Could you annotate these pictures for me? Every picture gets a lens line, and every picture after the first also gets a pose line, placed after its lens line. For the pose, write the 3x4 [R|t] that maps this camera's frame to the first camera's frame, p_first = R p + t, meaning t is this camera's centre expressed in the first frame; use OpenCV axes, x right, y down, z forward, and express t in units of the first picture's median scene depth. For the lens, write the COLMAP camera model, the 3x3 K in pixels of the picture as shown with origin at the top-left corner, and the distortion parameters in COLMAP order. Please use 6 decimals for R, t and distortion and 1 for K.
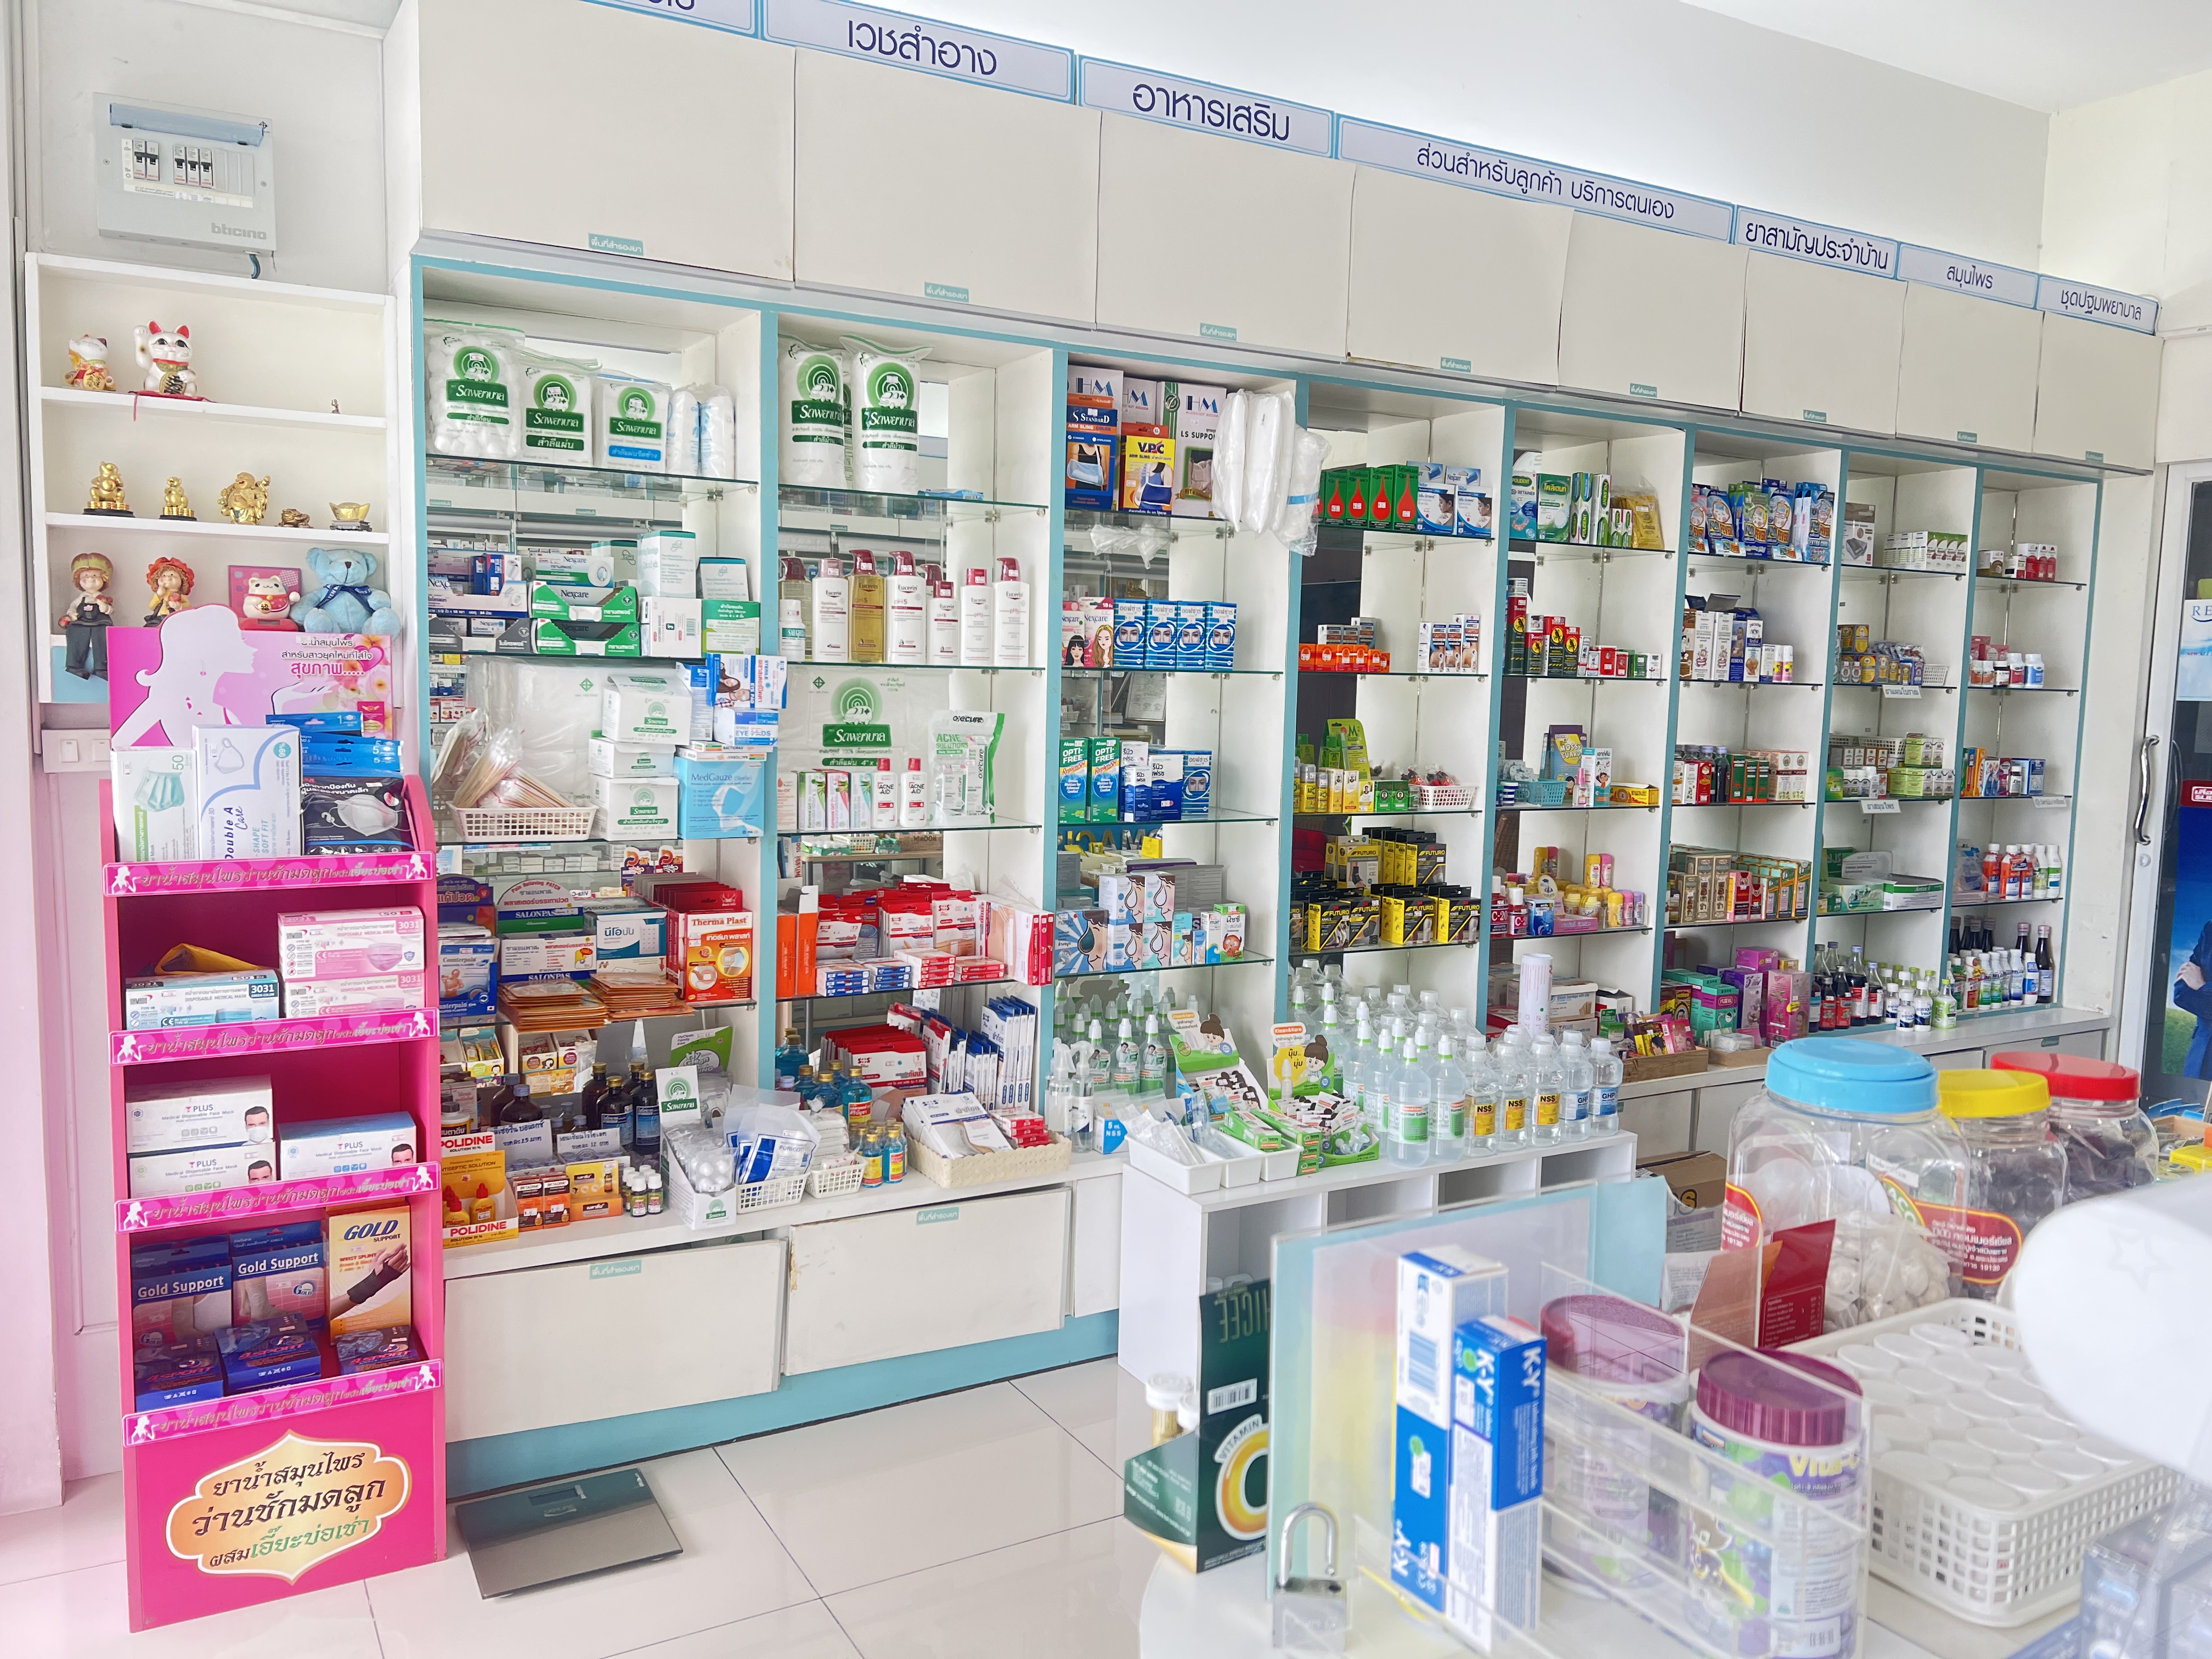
lens RADIAL K [[1669.0, 0, 1142.0], [0, 1669.0, 827.4], [0, 0, 1]] dist [0.088464, -0.114026]
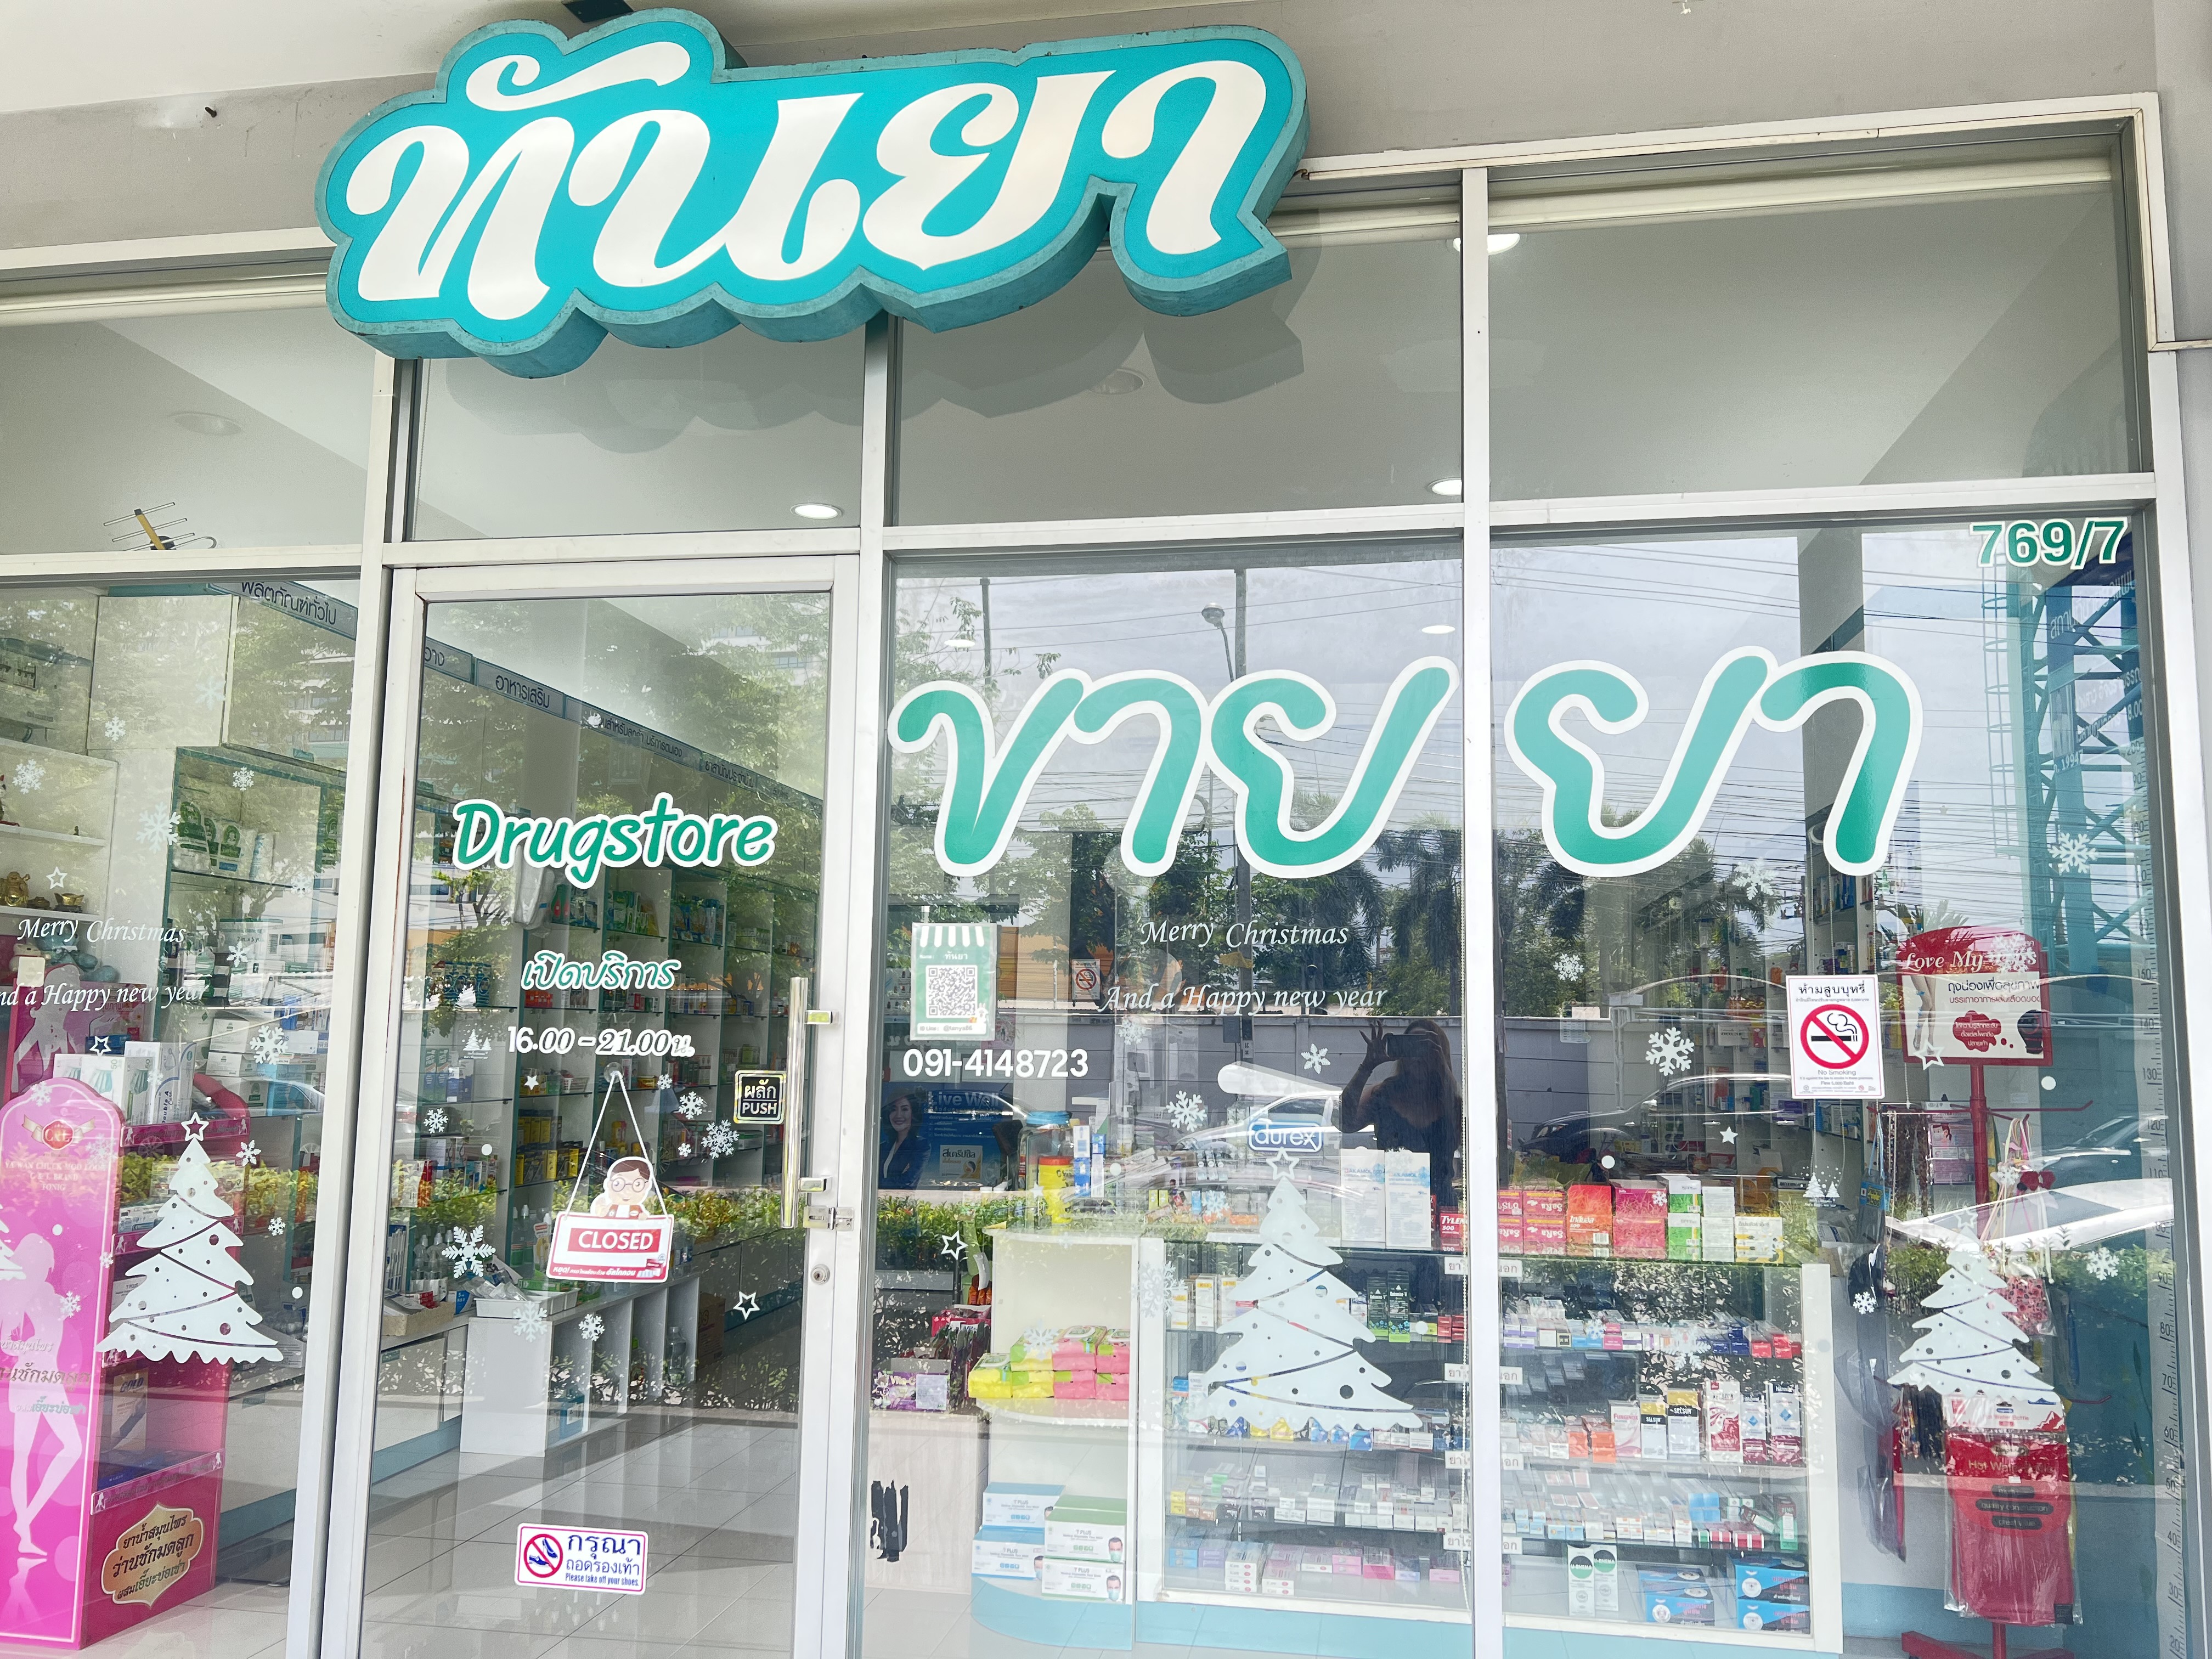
lens RADIAL K [[1669.1, 0, 1108.9], [0, 1669.1, 843.2], [0, 0, 1]] dist [0.046911, -0.047843]
pose [[0.645946, 0.076741, 0.759516, -1.051937], [0.068951, 0.985002, -0.158165, 0.062910], [-0.760263, 0.154536, 0.630967, -0.652249]]
